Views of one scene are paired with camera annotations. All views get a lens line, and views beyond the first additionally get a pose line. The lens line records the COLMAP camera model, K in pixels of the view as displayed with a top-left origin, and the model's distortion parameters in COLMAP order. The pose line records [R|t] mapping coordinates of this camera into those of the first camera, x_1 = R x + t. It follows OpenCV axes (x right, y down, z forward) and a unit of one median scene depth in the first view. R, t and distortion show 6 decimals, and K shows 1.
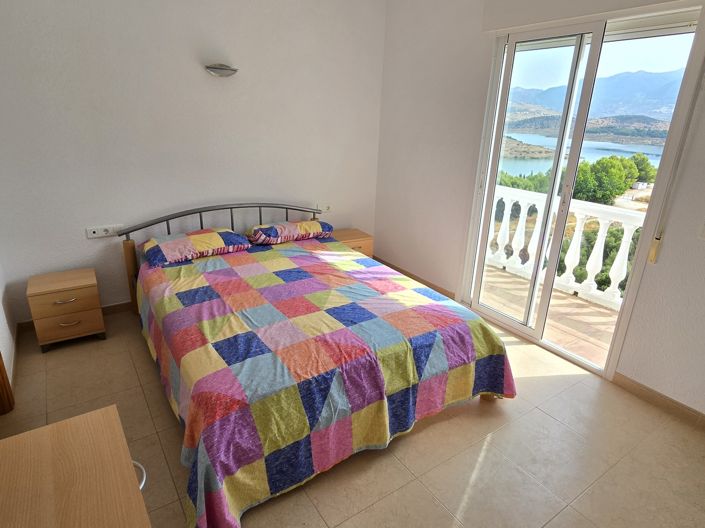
lens RADIAL K [[419.5, 0, 352.5], [0, 419.5, 264.0], [0, 0, 1]] dist [-0.004867, 0.000706]
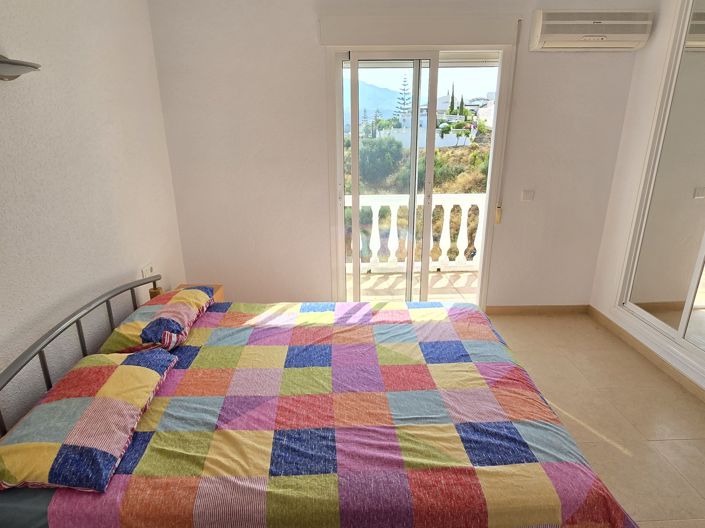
lens RADIAL K [[419.5, 0, 352.5], [0, 419.5, 264.0], [0, 0, 1]] dist [-0.004867, 0.000706]
pose [[0.534849, -0.305181, 0.787909, -0.672438], [0.310954, 0.938145, 0.152290, -0.227939], [-0.785649, 0.163552, 0.596663, 0.504450]]
